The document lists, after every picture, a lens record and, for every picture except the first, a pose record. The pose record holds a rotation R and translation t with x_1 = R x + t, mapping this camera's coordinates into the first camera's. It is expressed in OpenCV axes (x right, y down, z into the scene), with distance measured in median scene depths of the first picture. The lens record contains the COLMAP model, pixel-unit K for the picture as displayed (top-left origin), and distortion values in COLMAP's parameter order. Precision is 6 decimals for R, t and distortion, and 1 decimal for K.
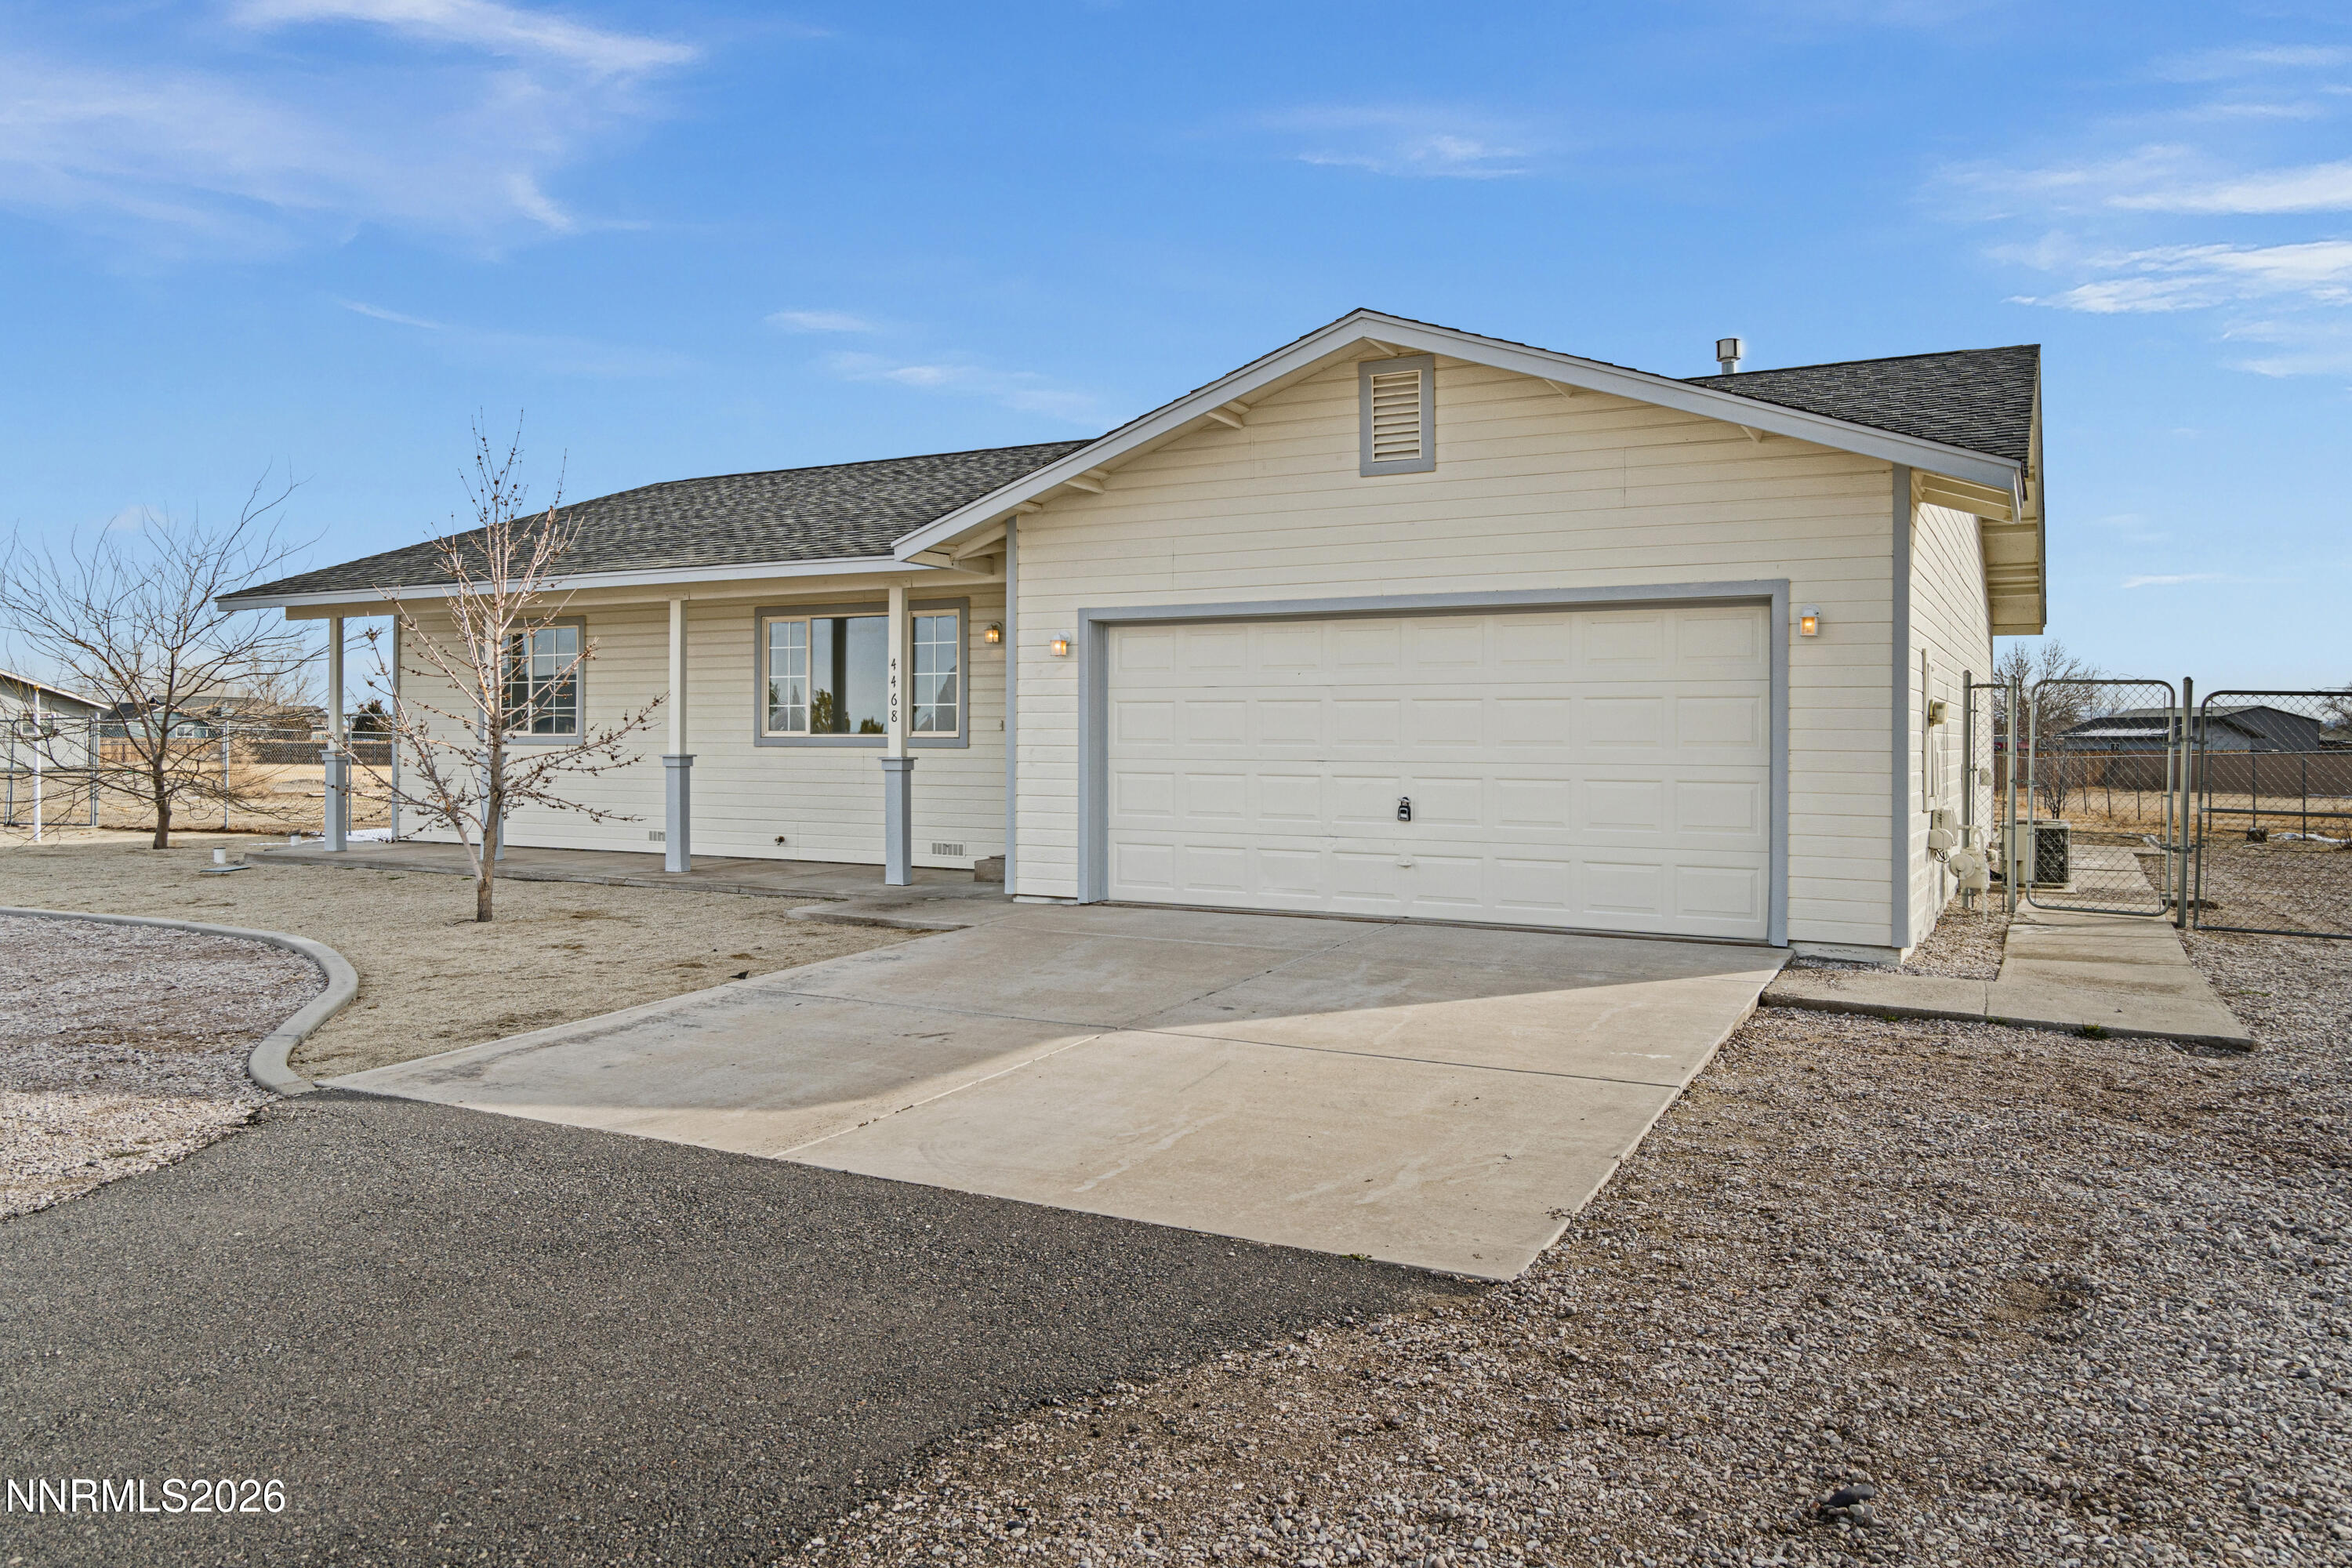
lens RADIAL K [[1627.1, 0, 1141.8], [0, 1627.1, 755.2], [0, 0, 1]] dist [-0.008171, -0.001097]
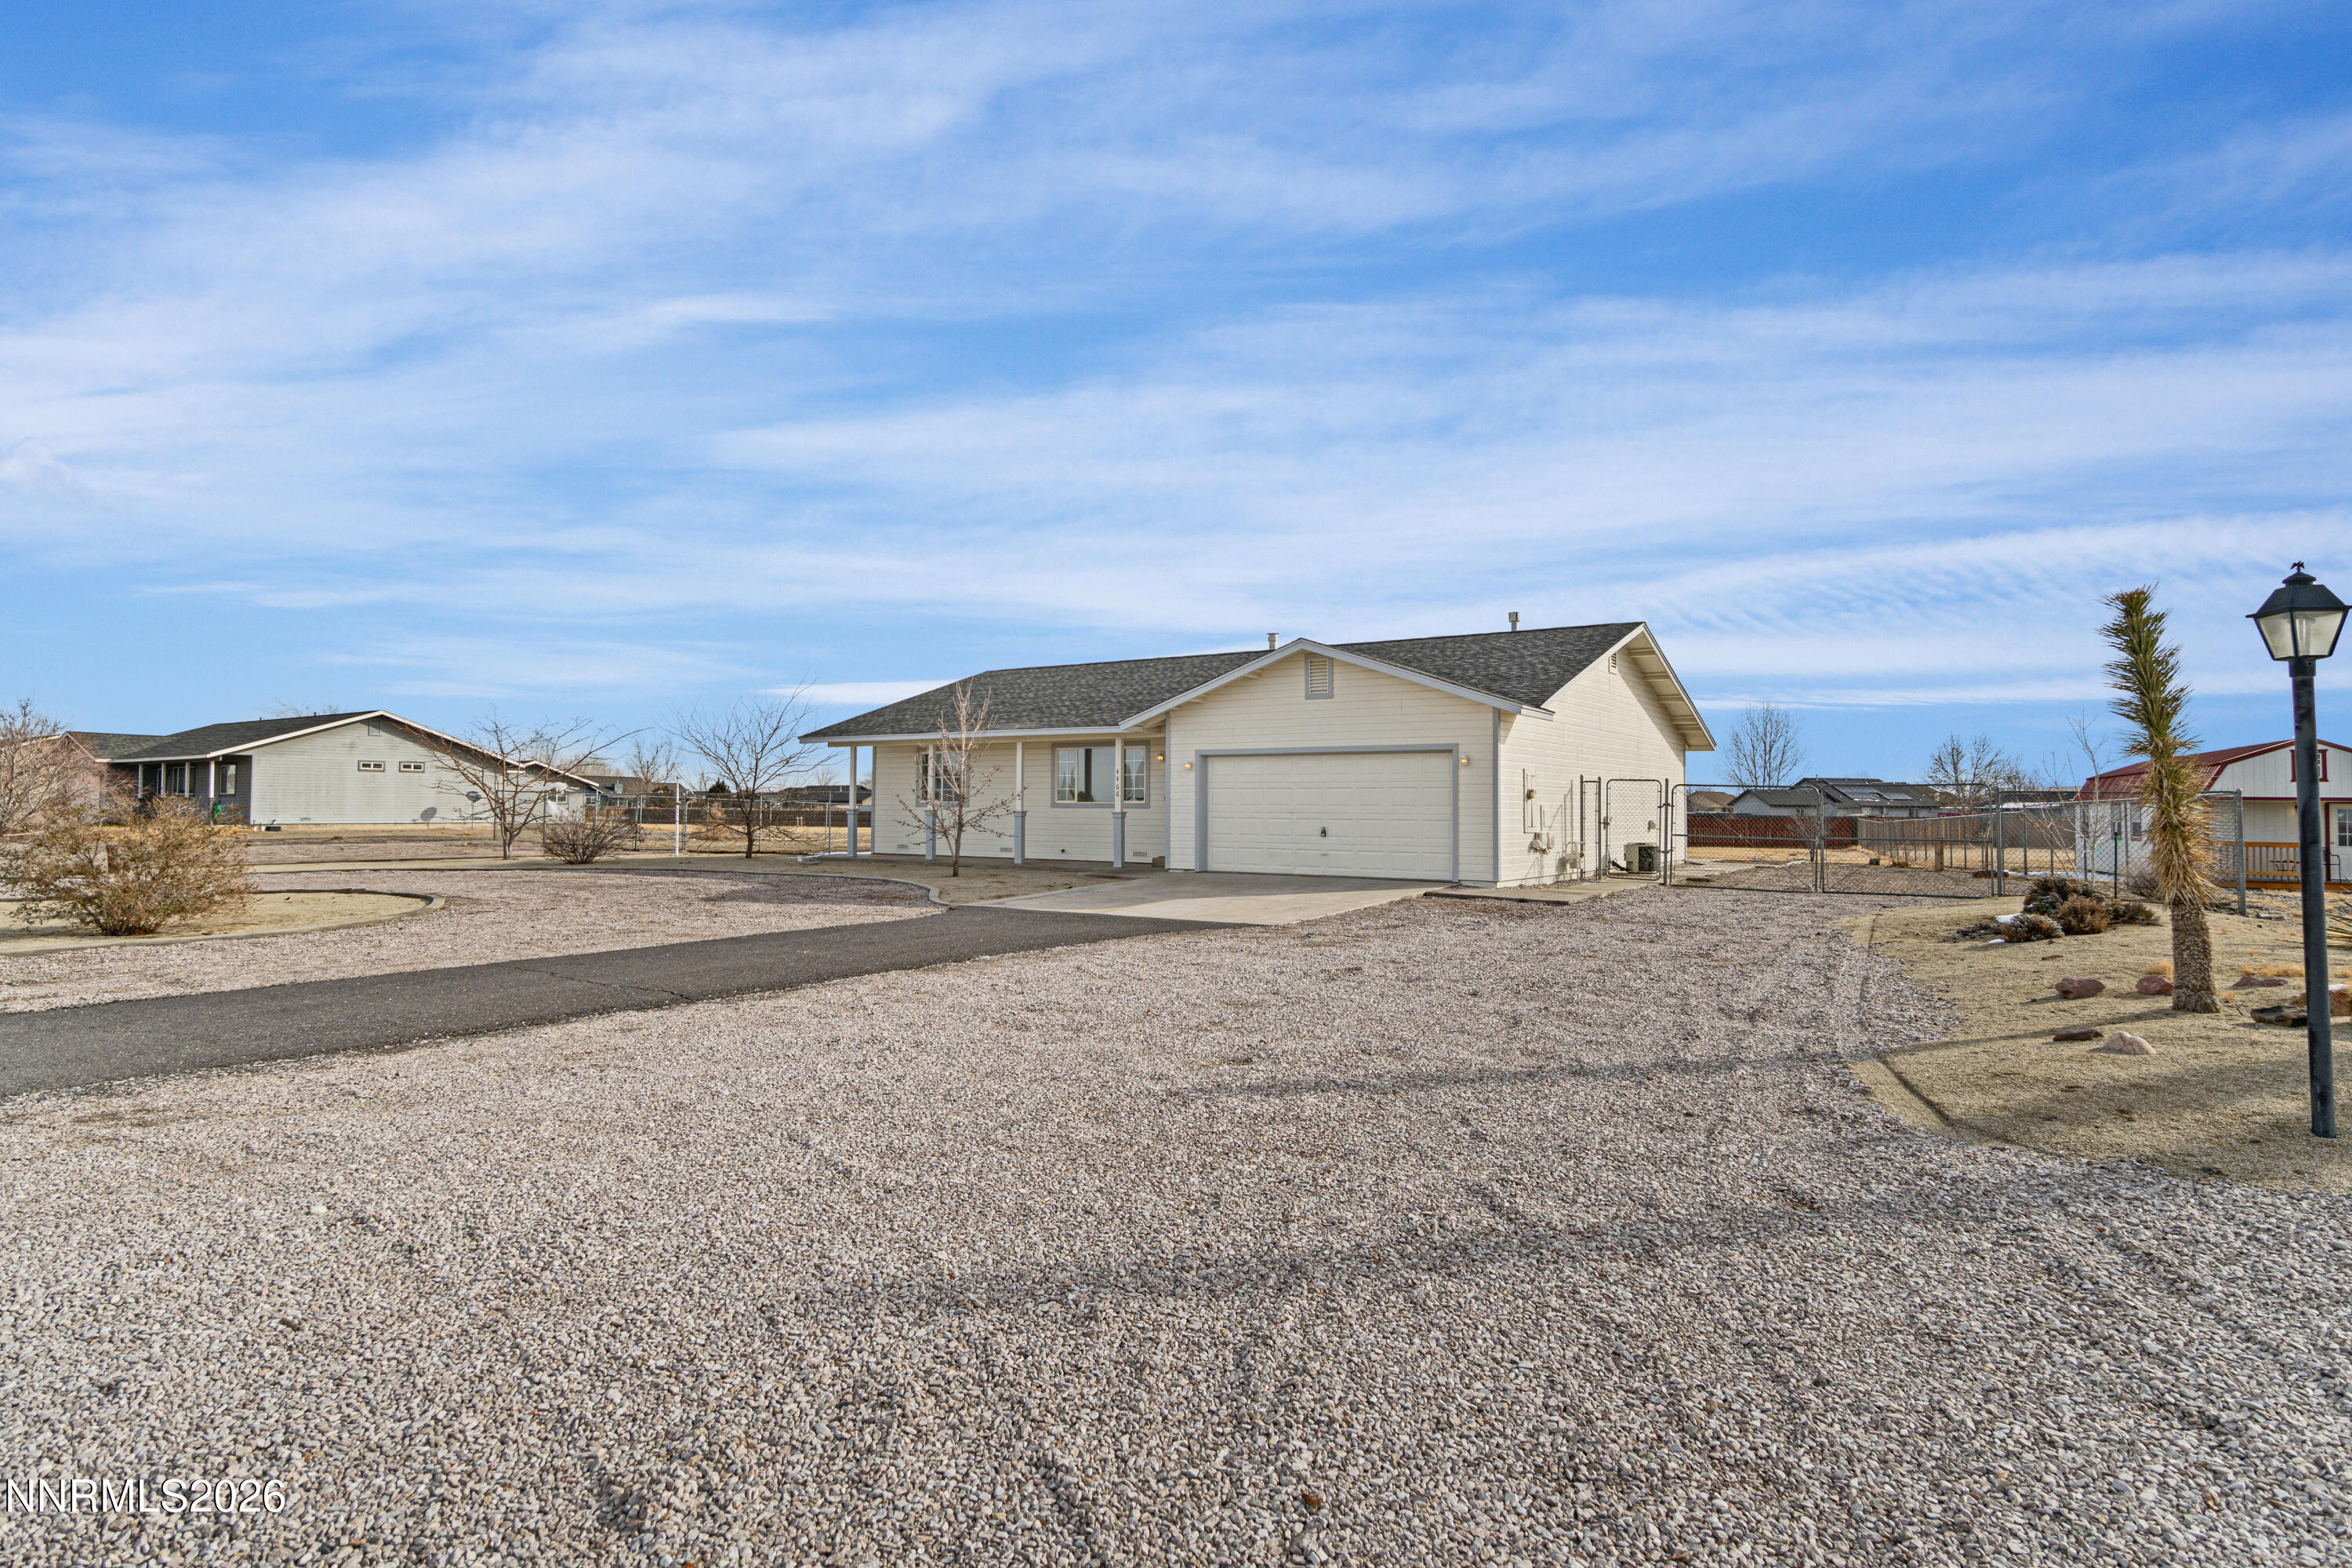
lens RADIAL K [[1280.7, 0, 1169.4], [0, 1280.7, 767.1], [0, 0, 1]] dist [-0.010484, 0.000685]
pose [[0.996287, -0.000133, -0.086090, 0.071983], [-0.003576, 0.999072, -0.042929, 0.014204], [0.086016, 0.043078, 0.995362, -0.747158]]
